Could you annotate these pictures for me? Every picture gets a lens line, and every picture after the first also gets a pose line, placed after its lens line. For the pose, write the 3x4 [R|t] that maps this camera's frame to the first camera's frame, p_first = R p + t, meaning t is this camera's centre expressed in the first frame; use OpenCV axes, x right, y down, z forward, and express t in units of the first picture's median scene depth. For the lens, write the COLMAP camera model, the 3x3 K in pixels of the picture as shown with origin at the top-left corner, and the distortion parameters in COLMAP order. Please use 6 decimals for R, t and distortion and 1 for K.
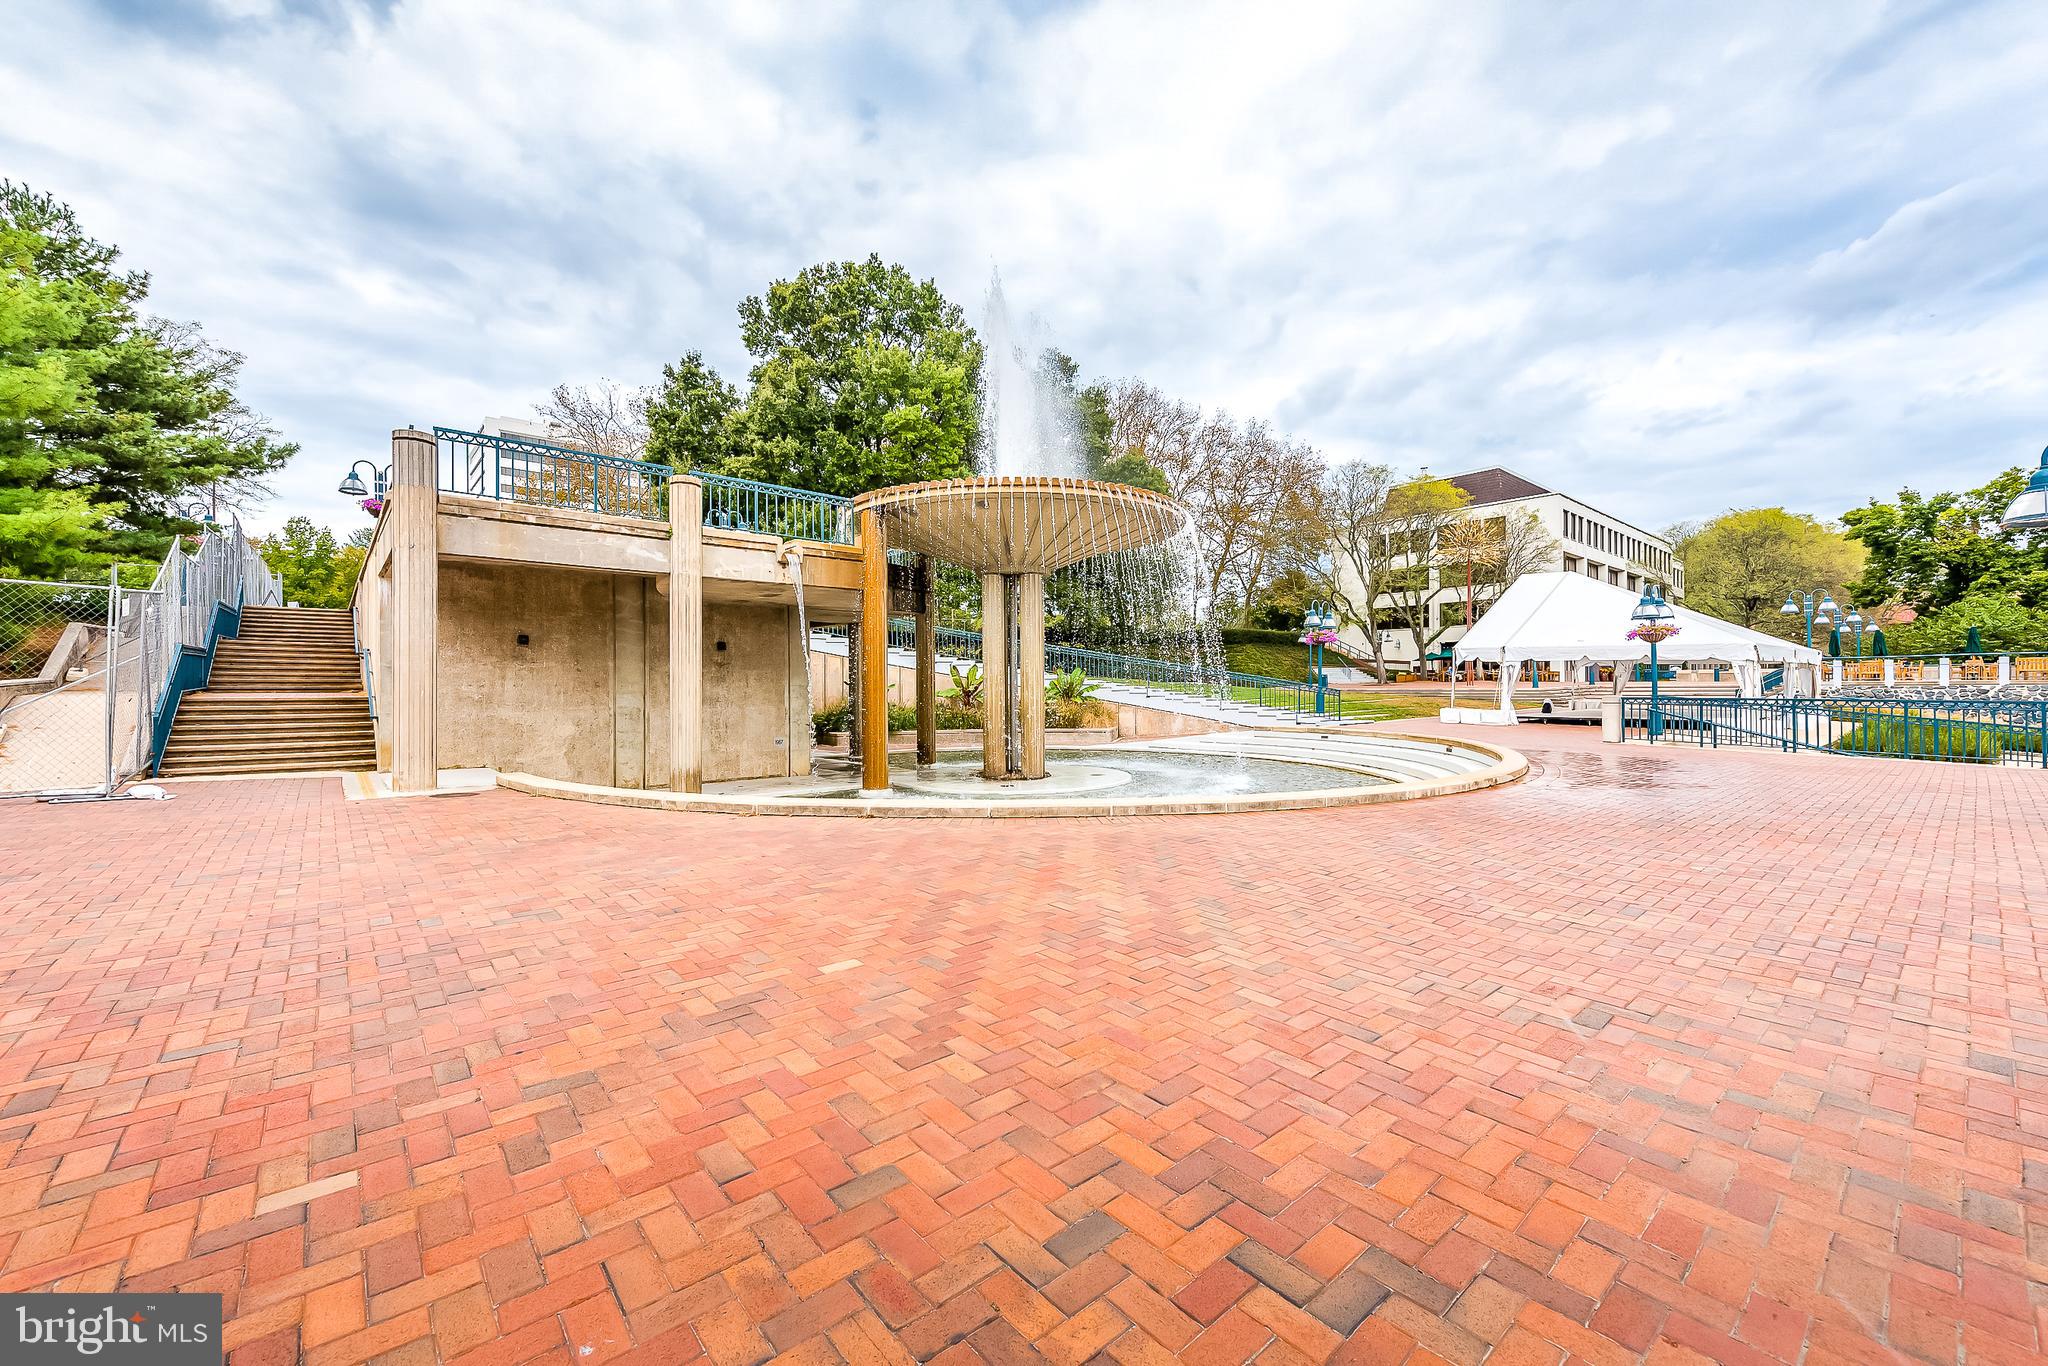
lens RADIAL K [[816.5, 0, 1021.2], [0, 816.5, 674.2], [0, 0, 1]] dist [-0.001420, -0.001668]
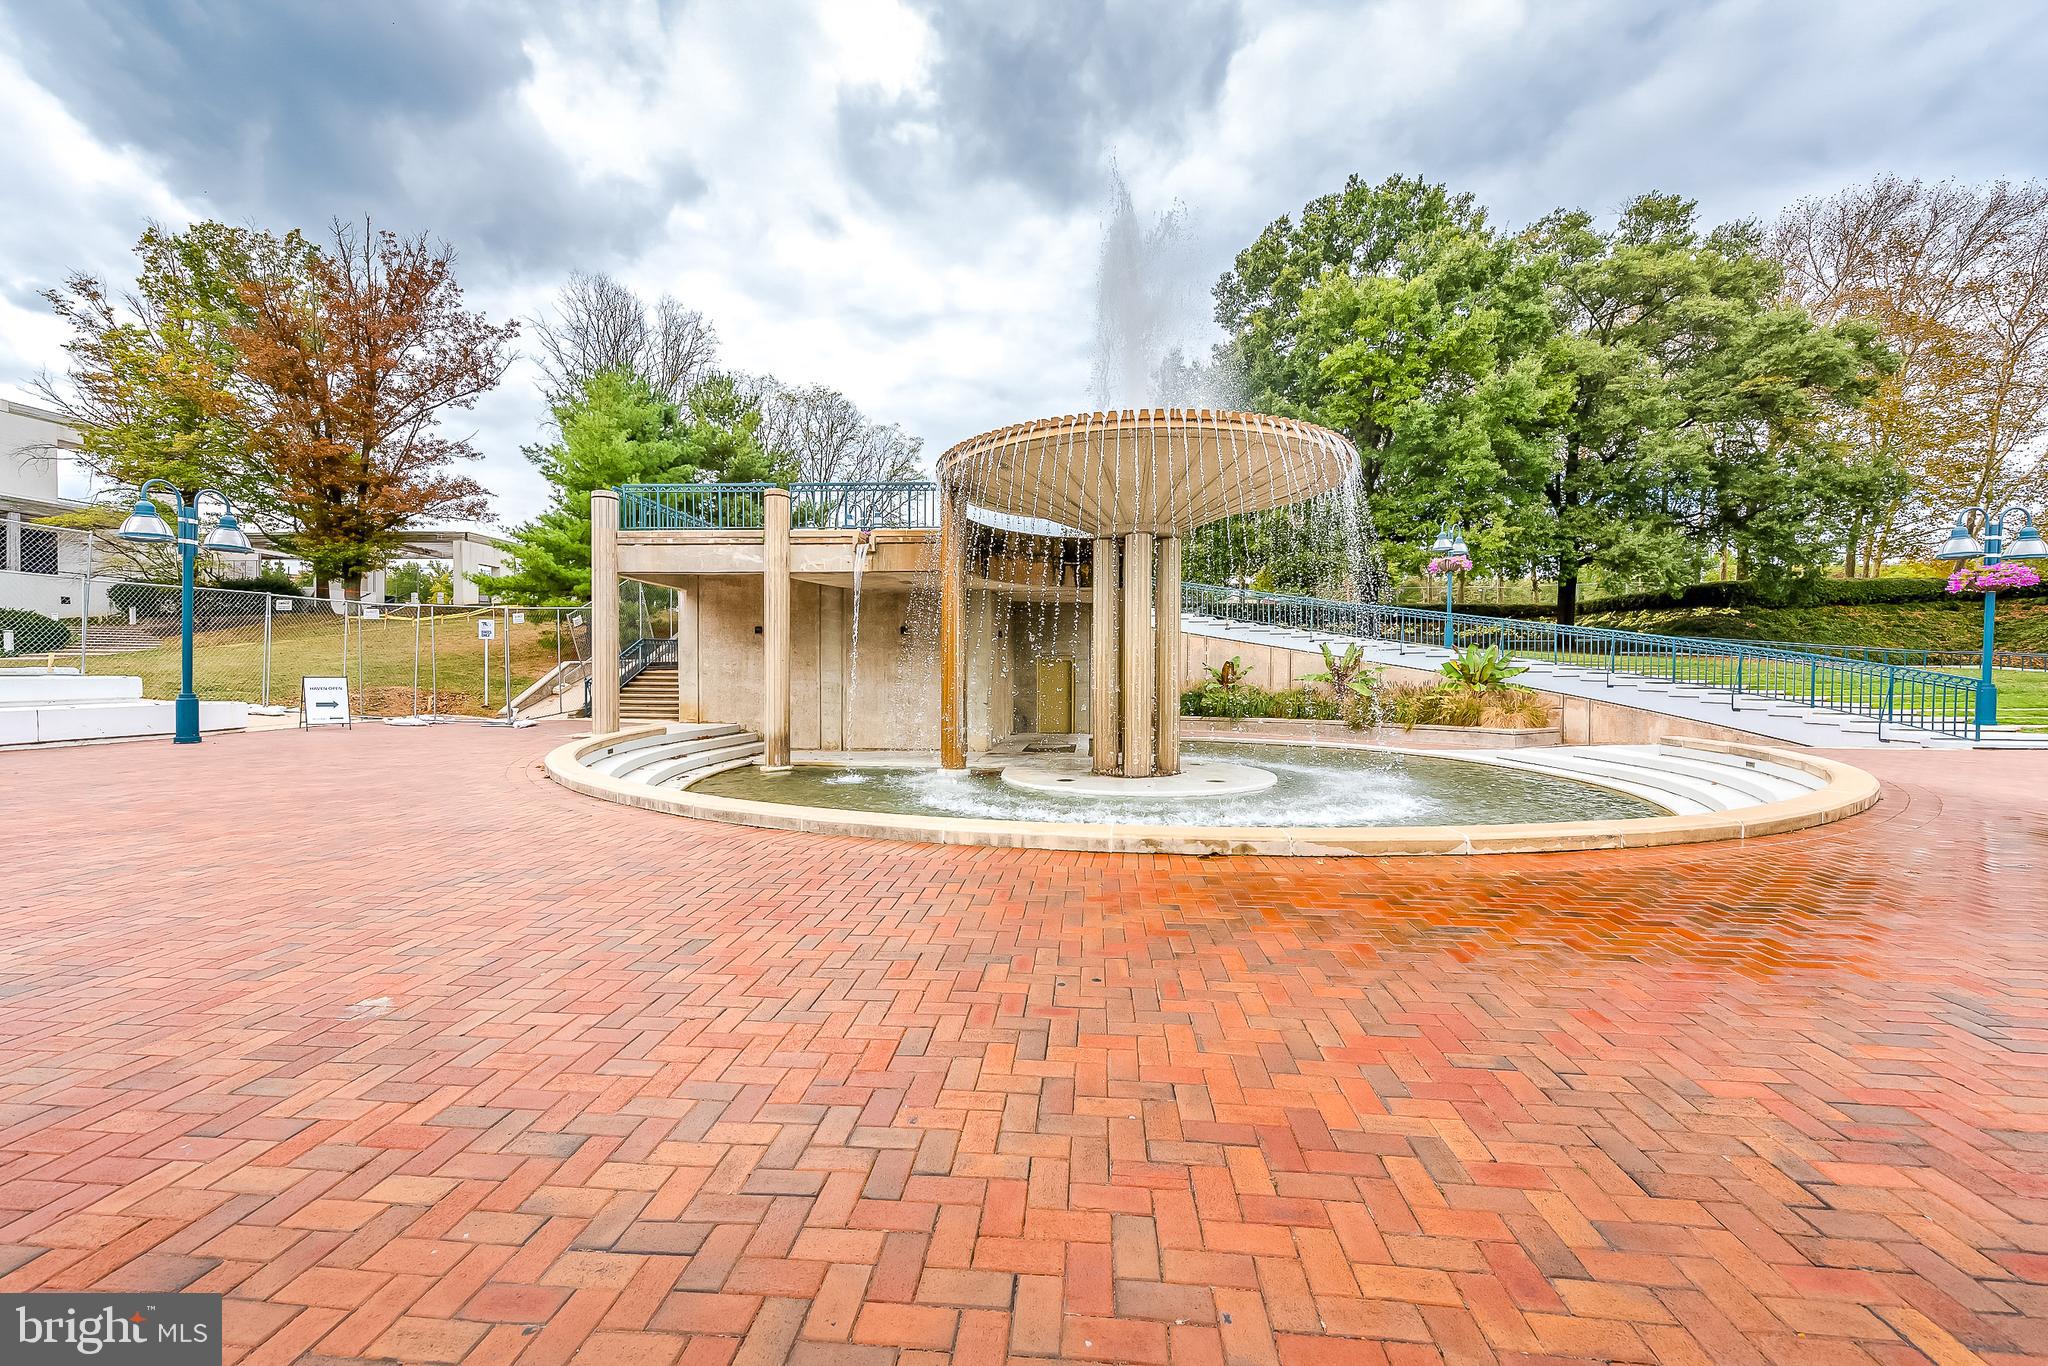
lens RADIAL K [[816.5, 0, 1001.7], [0, 816.5, 681.2], [0, 0, 1]] dist [-0.001420, -0.001668]
pose [[0.680232, 0.009456, -0.732936, 0.518501], [0.005705, 0.999818, 0.018194, 0.016066], [0.732975, -0.016557, 0.680054, 0.314339]]
